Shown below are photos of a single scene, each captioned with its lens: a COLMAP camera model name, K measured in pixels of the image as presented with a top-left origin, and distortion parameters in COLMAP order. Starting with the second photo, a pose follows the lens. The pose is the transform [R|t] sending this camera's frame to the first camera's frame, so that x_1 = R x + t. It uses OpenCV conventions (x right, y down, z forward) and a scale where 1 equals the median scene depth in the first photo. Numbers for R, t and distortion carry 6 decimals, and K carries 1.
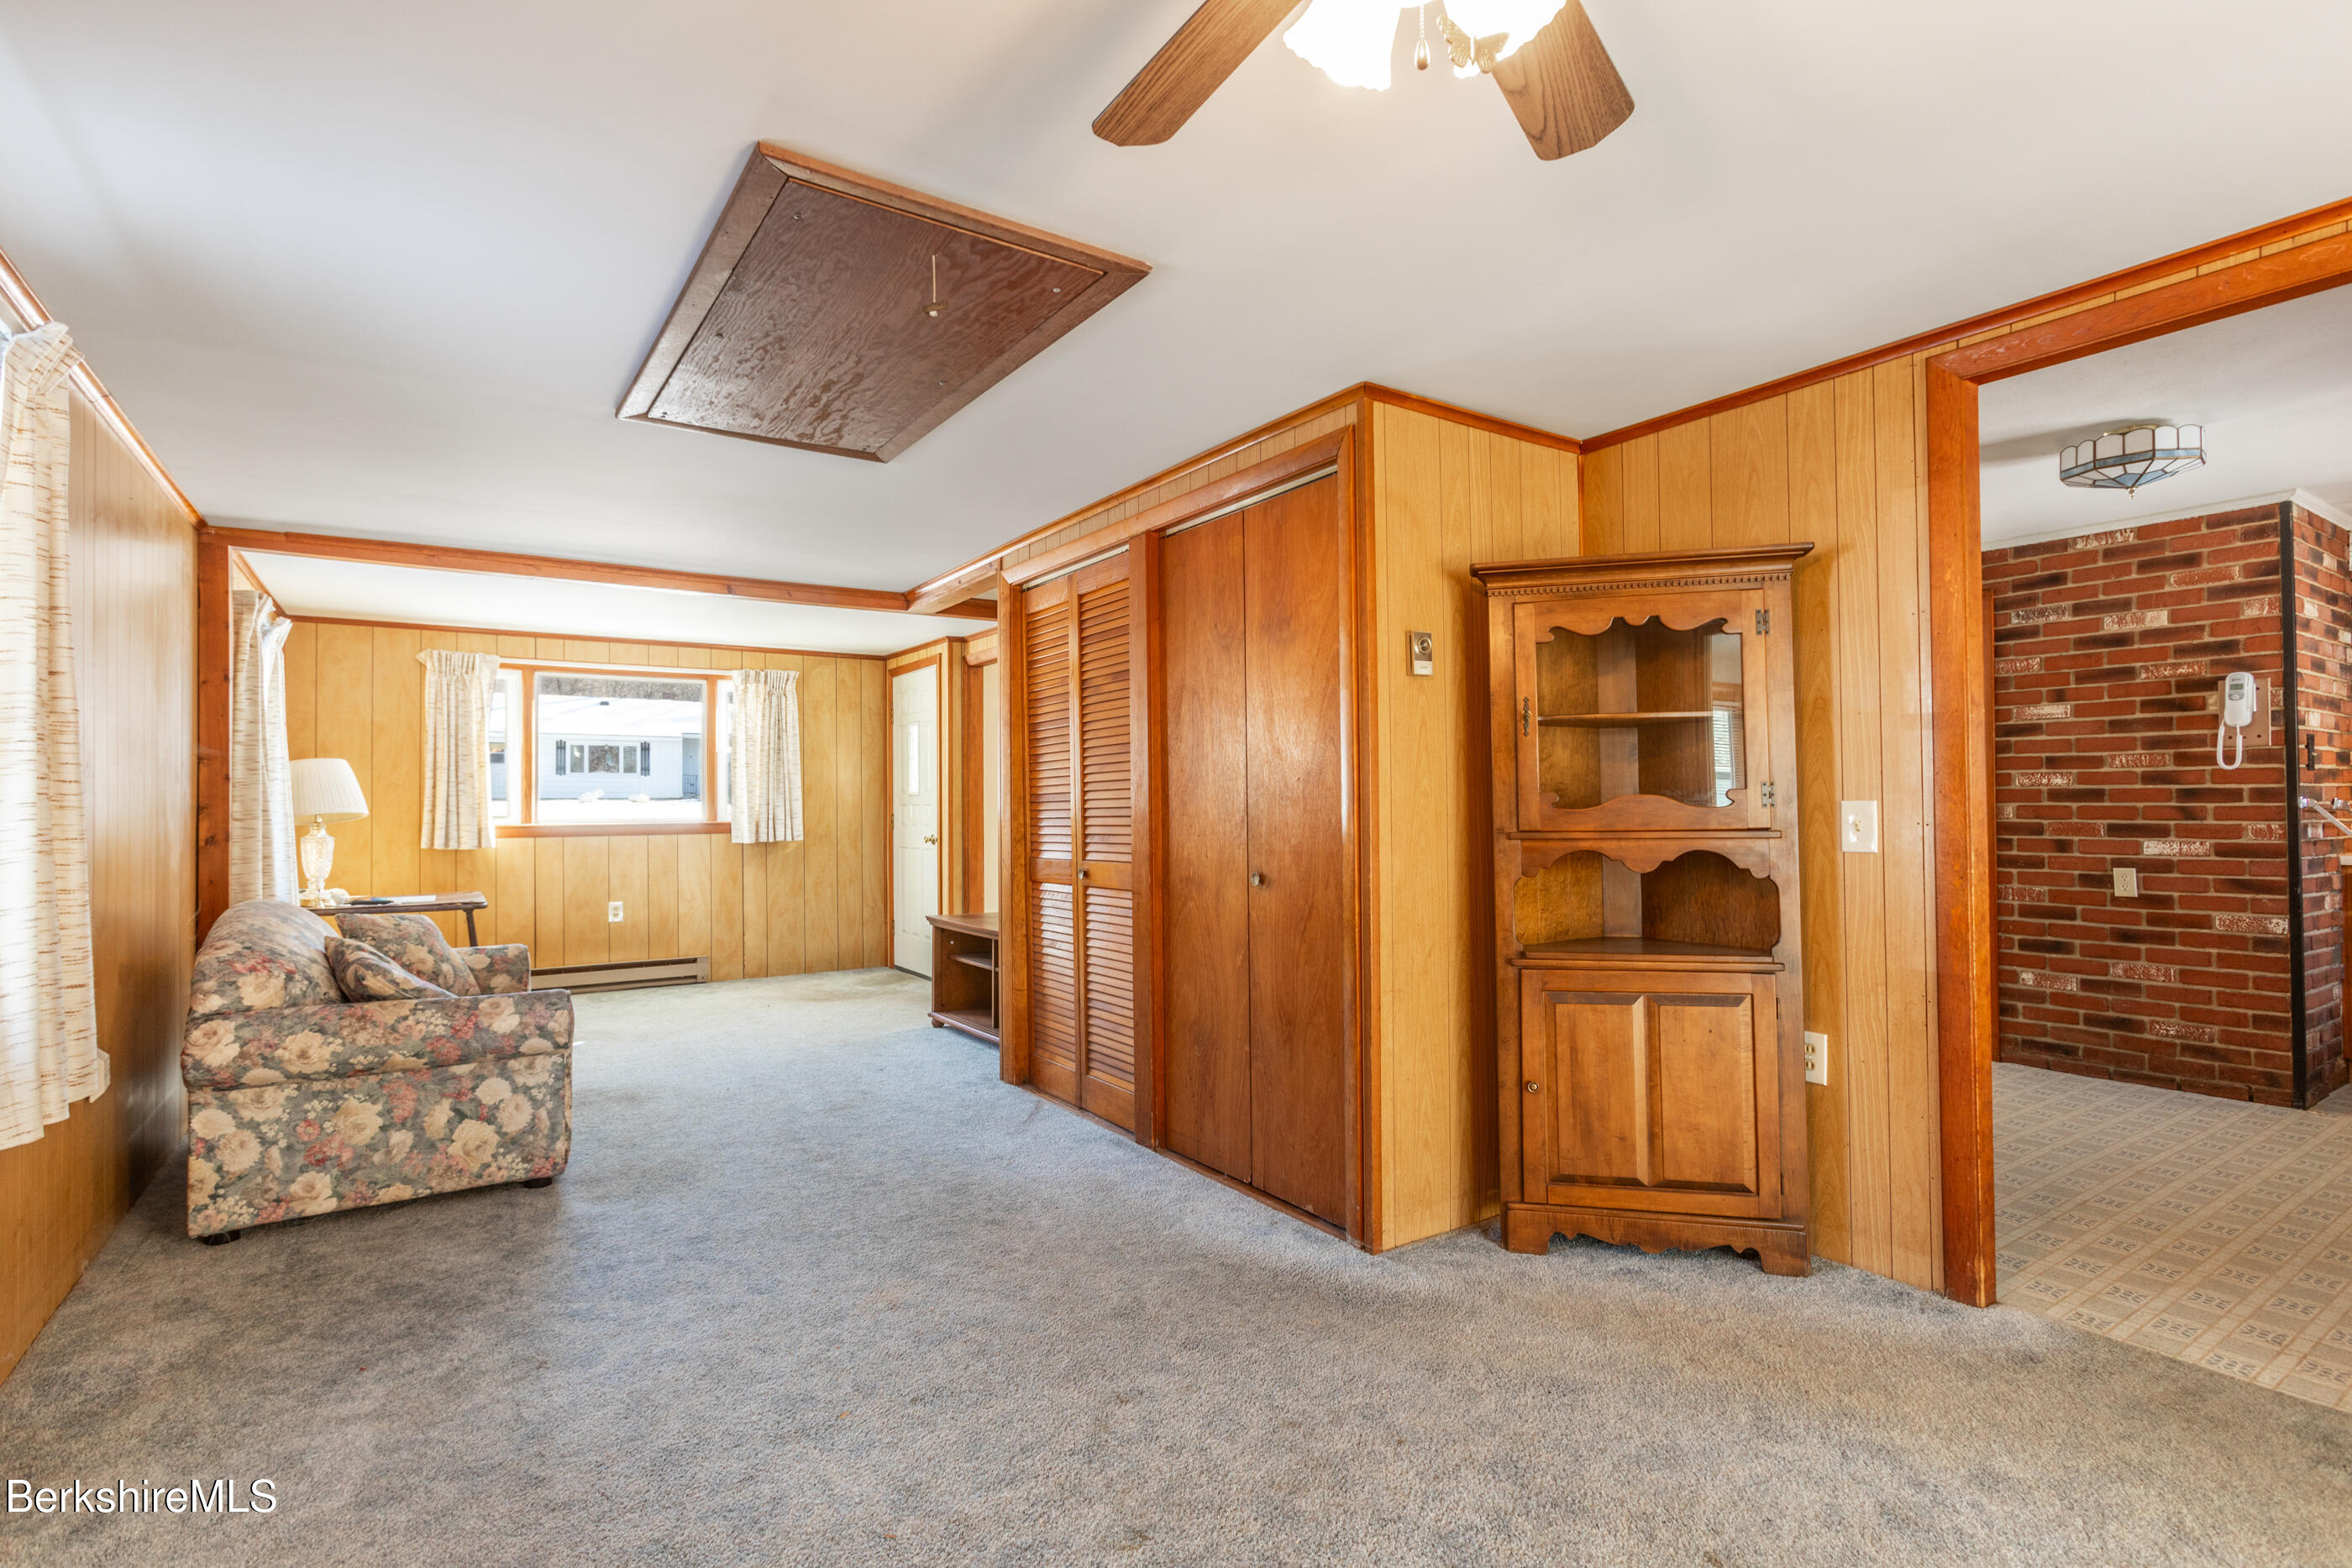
lens RADIAL K [[1176.7, 0, 1161.6], [0, 1176.7, 786.7], [0, 0, 1]] dist [0.021958, -0.000200]
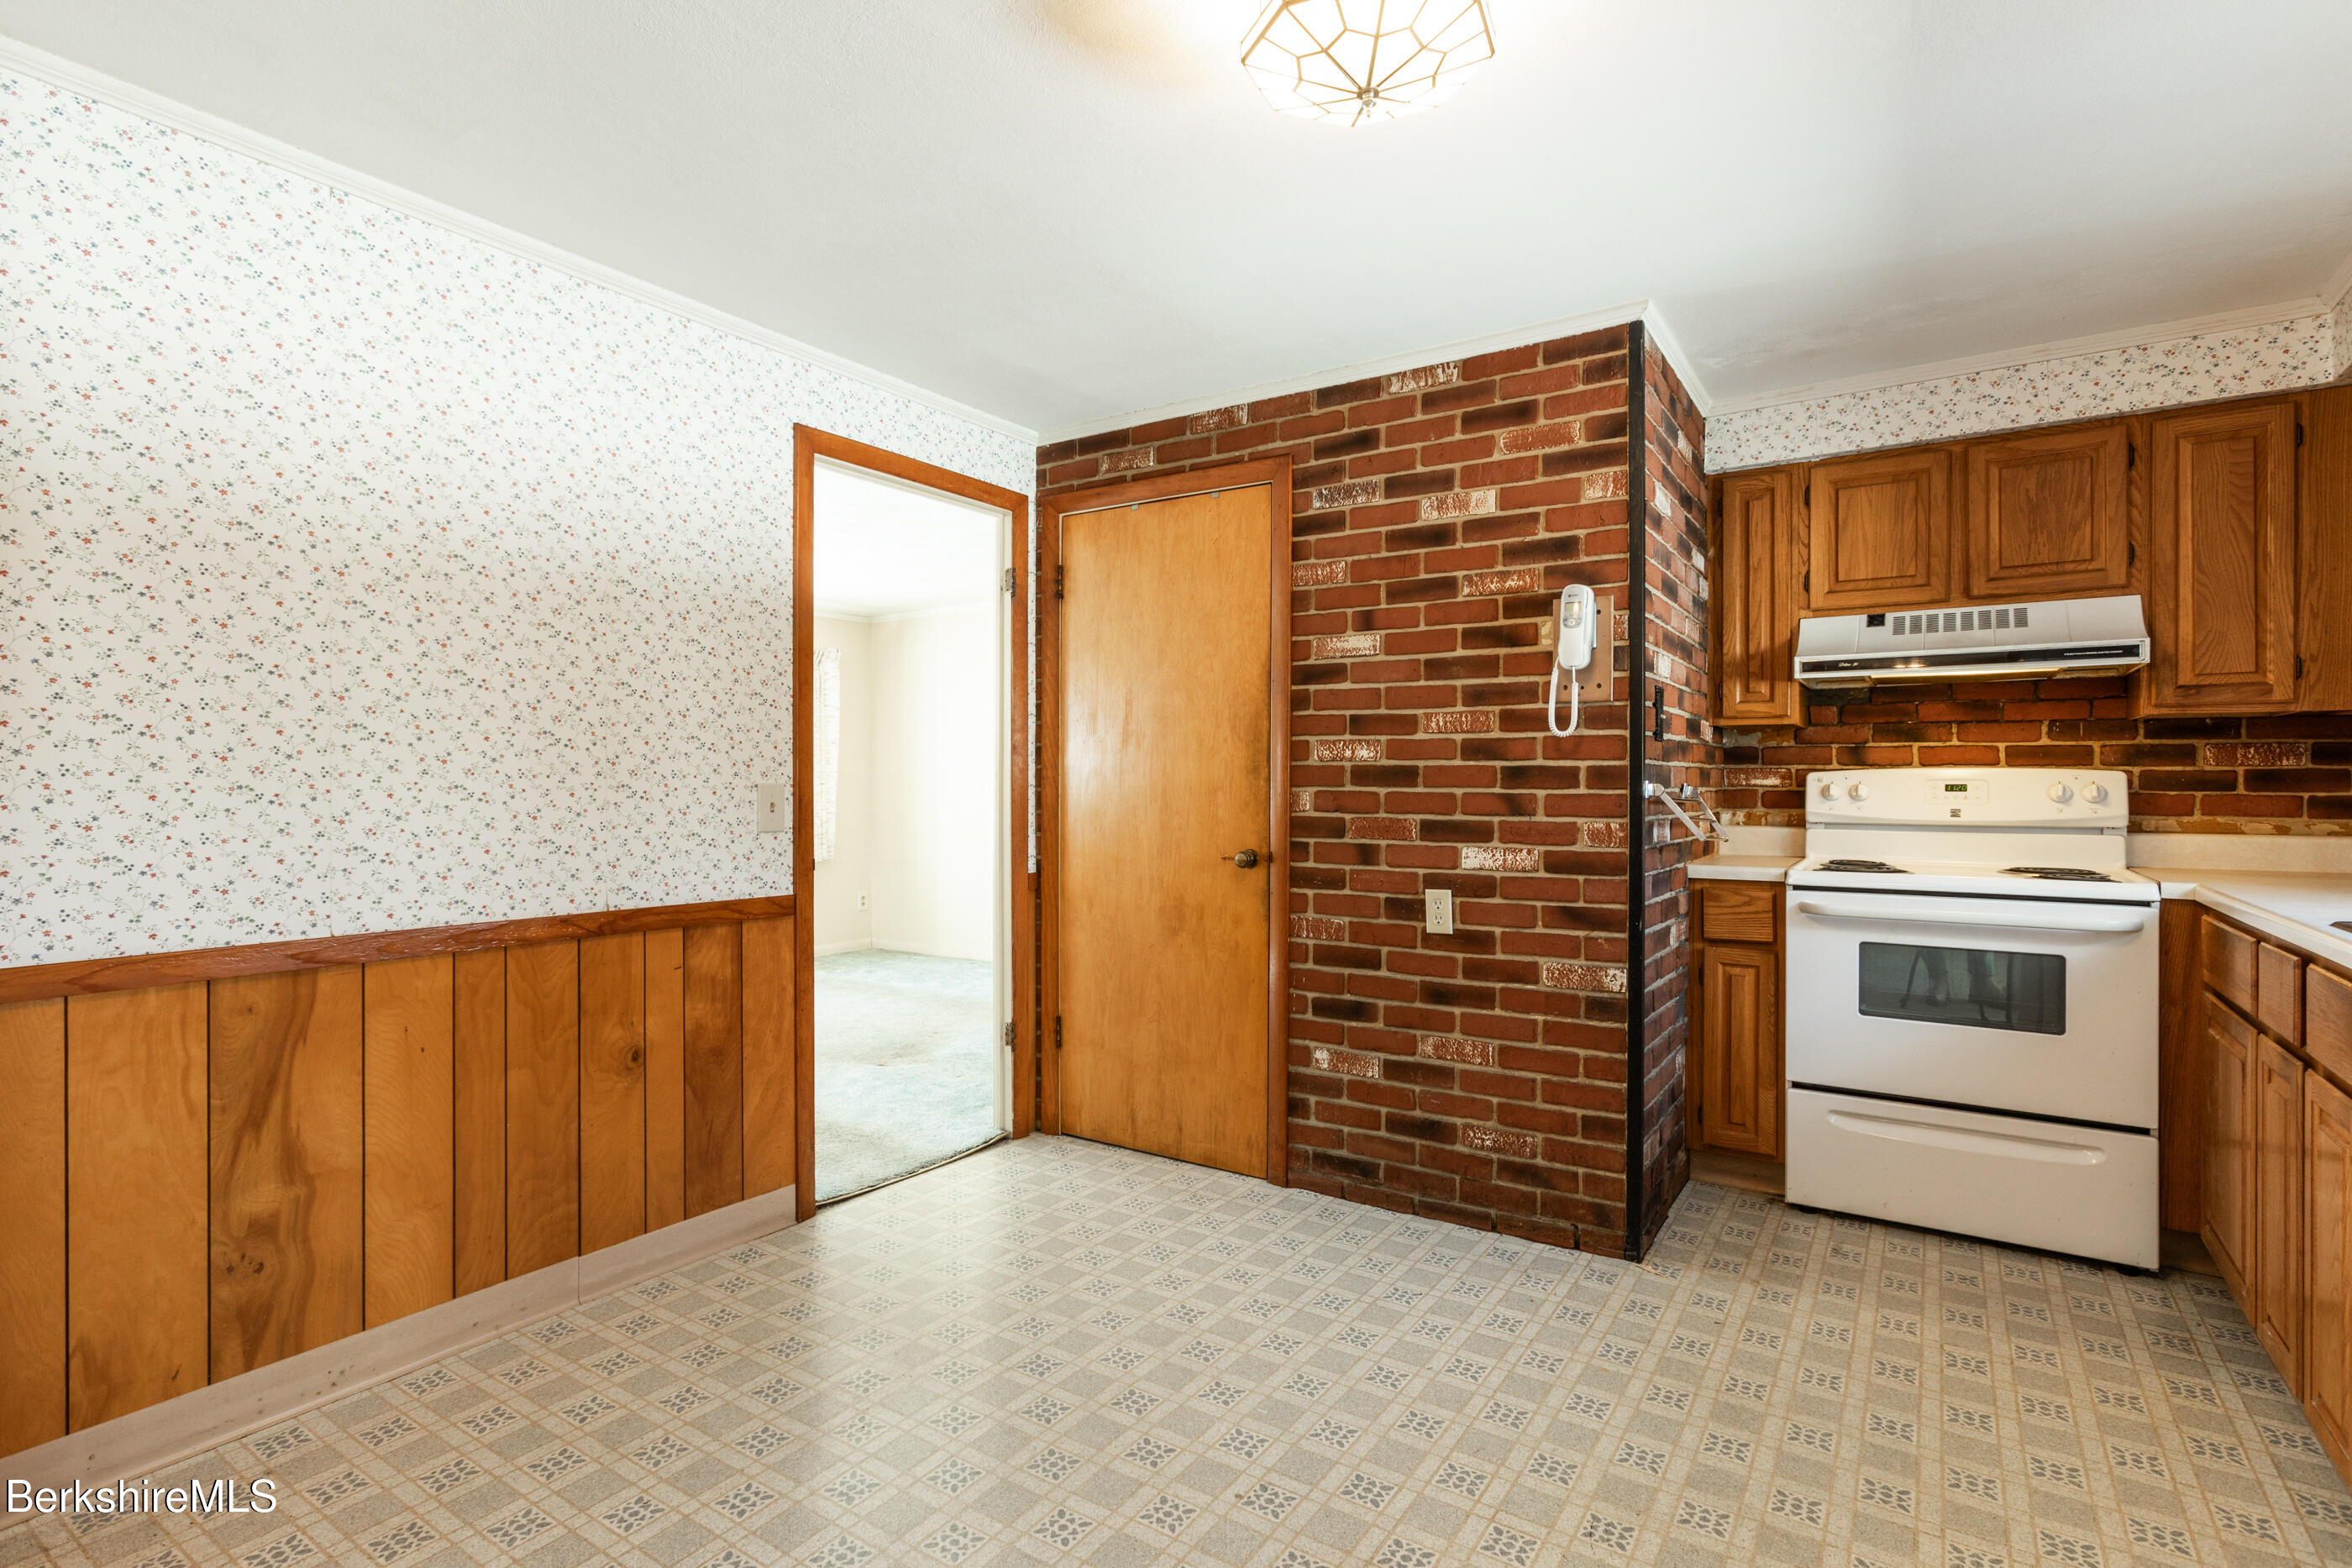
lens RADIAL K [[1170.8, 0, 1191.1], [0, 1170.8, 787.4], [0, 0, 1]] dist [-0.003737, 0.002247]
pose [[0.928591, 0.011014, 0.370940, 0.452781], [-0.016147, 0.999812, 0.010735, 0.008584], [-0.370752, -0.015958, 0.928595, 0.468707]]
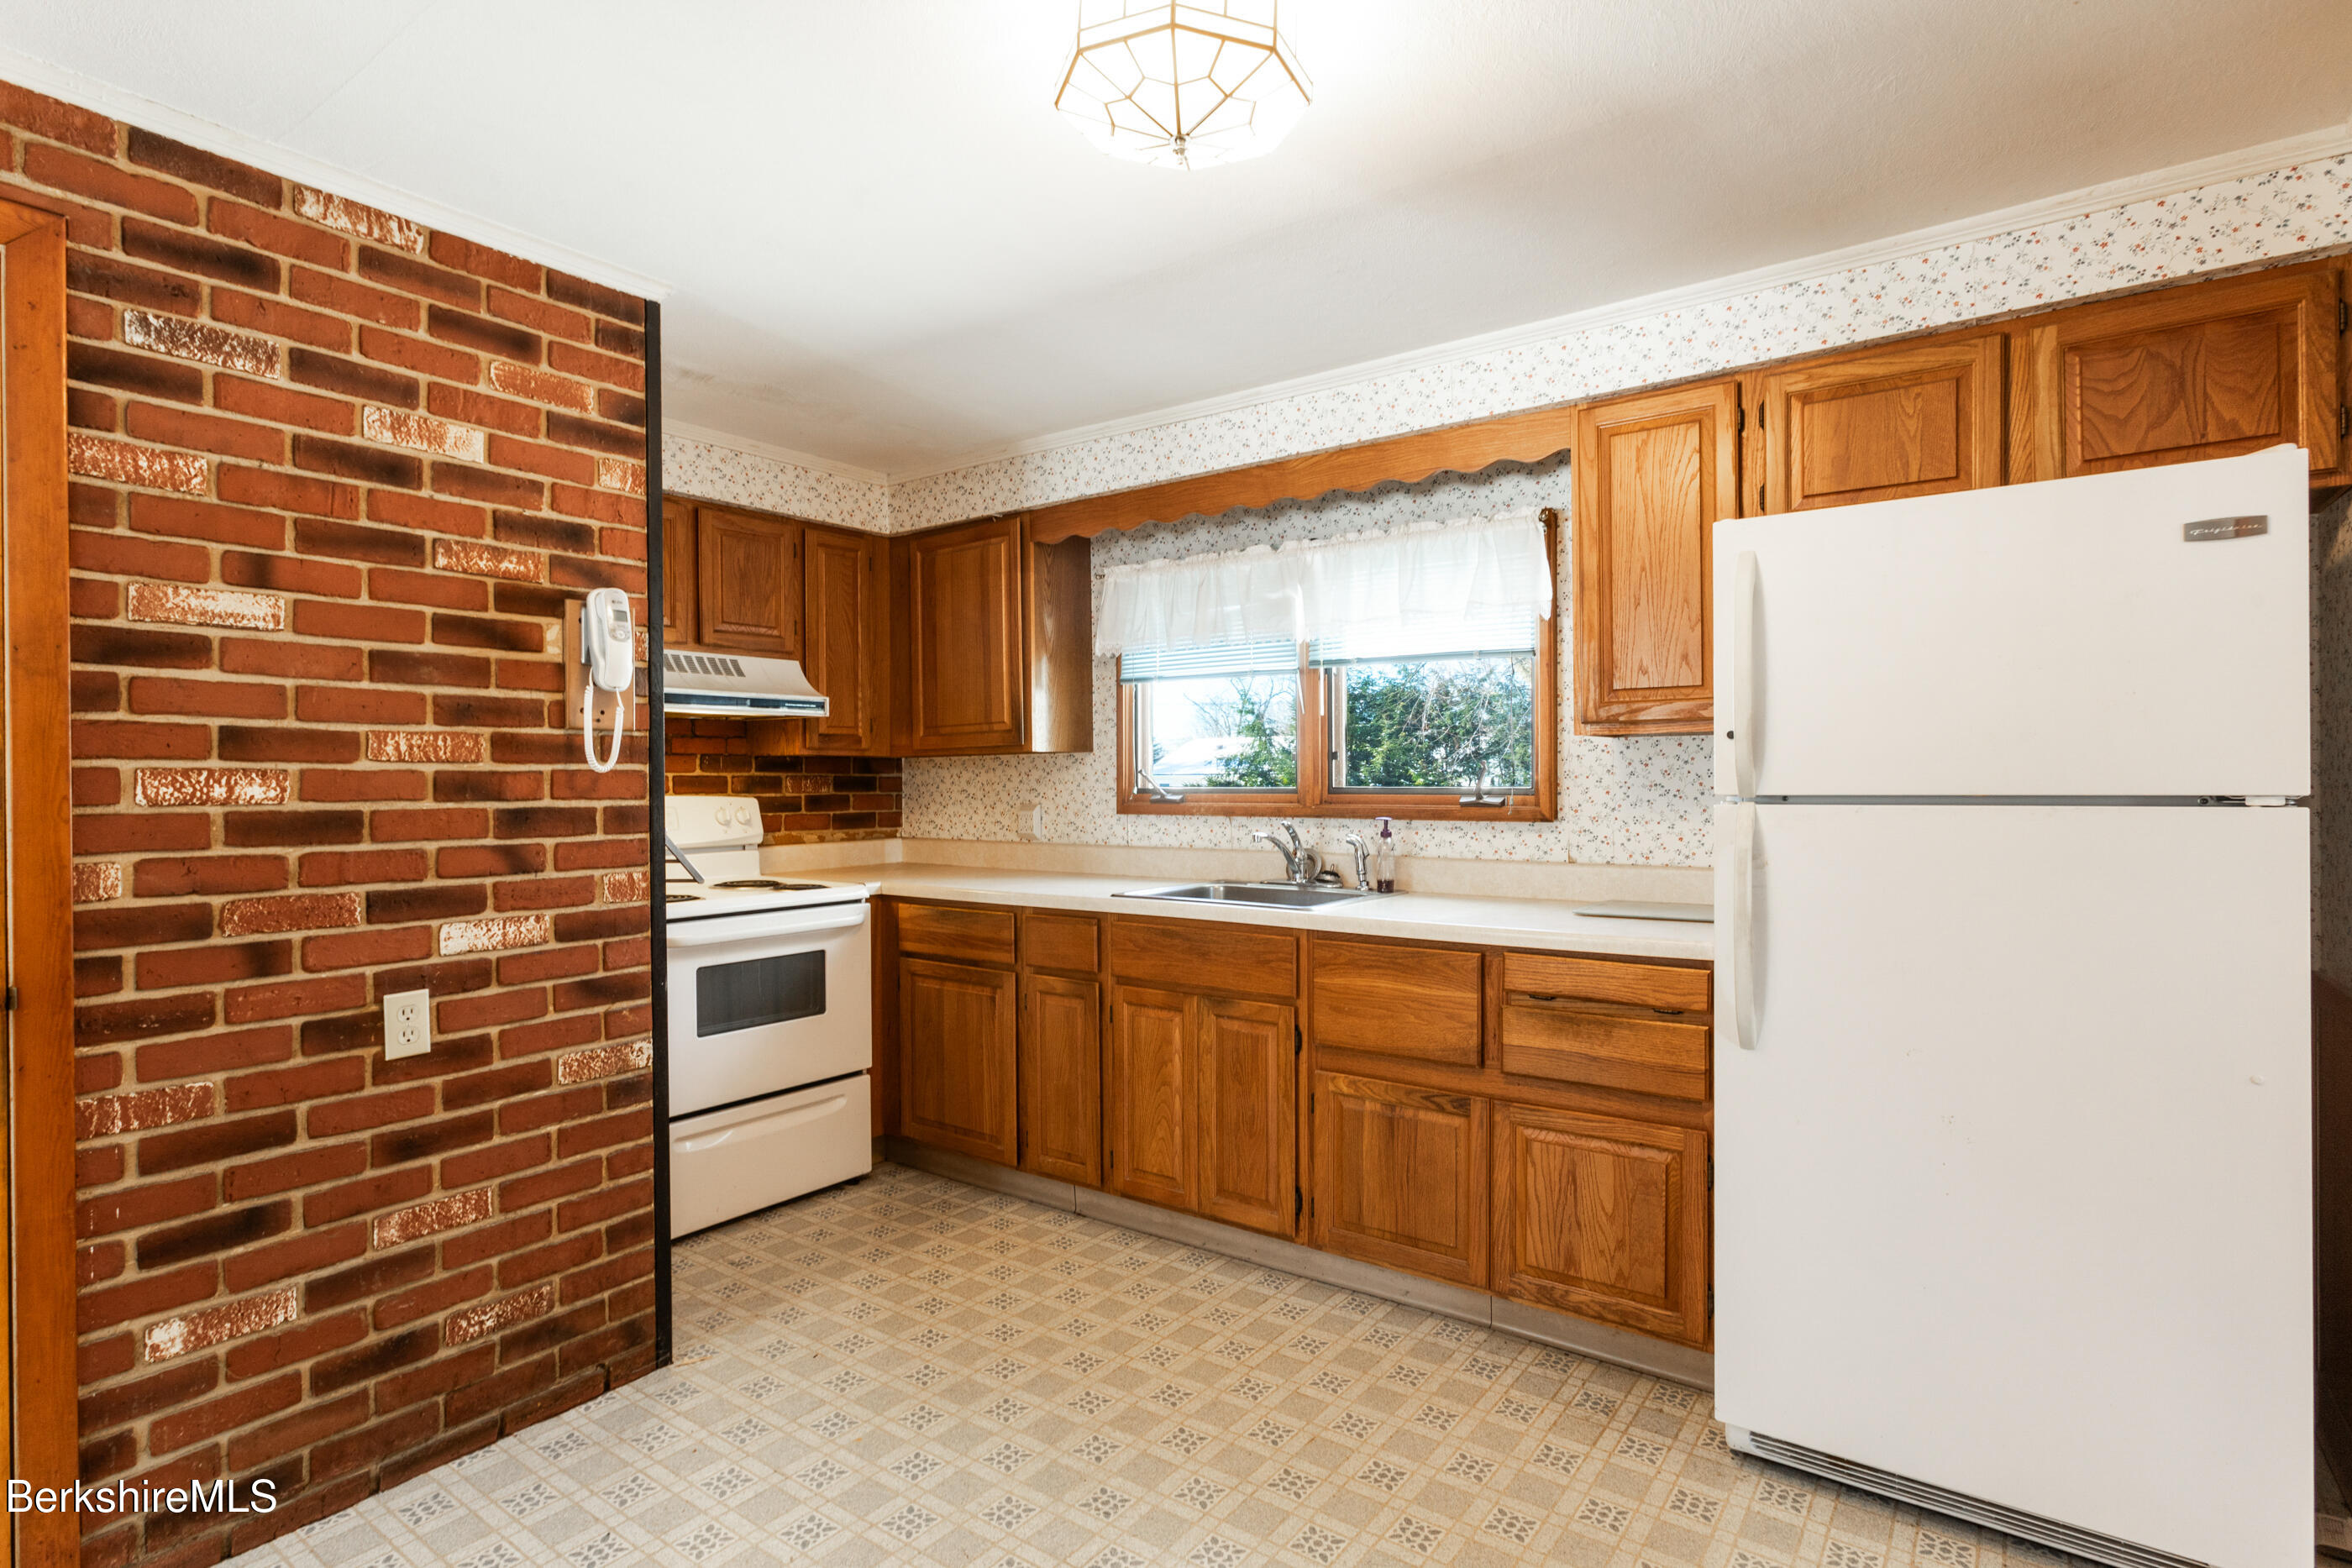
lens RADIAL K [[1170.8, 0, 1188.1], [0, 1170.8, 787.2], [0, 0, 1]] dist [-0.003737, 0.002247]
pose [[-0.333299, 0.006251, 0.942801, 0.309758], [-0.001494, 0.999973, -0.007158, -0.004341], [-0.942820, -0.003795, -0.333281, 0.883305]]
